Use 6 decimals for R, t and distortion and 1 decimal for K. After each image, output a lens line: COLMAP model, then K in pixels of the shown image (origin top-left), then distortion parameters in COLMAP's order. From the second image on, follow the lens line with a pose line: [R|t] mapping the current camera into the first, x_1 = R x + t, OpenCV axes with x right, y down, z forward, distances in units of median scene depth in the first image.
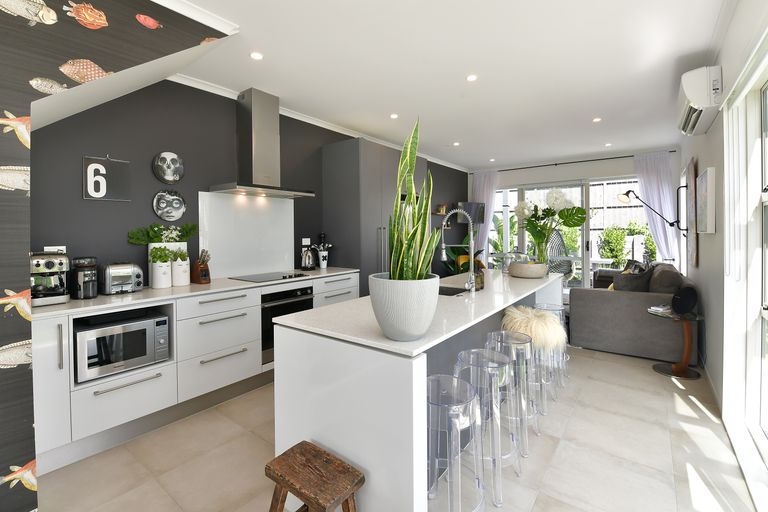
lens RADIAL K [[348.3, 0, 381.0], [0, 348.3, 238.6], [0, 0, 1]] dist [-0.012046, 0.000040]
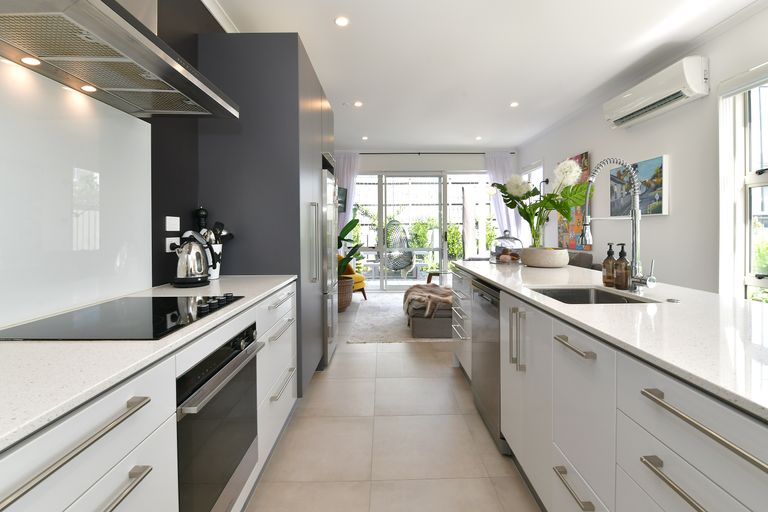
lens RADIAL K [[348.3, 0, 381.0], [0, 348.3, 238.6], [0, 0, 1]] dist [-0.012046, 0.000040]
pose [[0.796874, -0.006508, 0.604110, -0.270279], [0.001164, 0.999957, 0.009237, 0.024201], [-0.604144, -0.006657, 0.796847, 0.460579]]
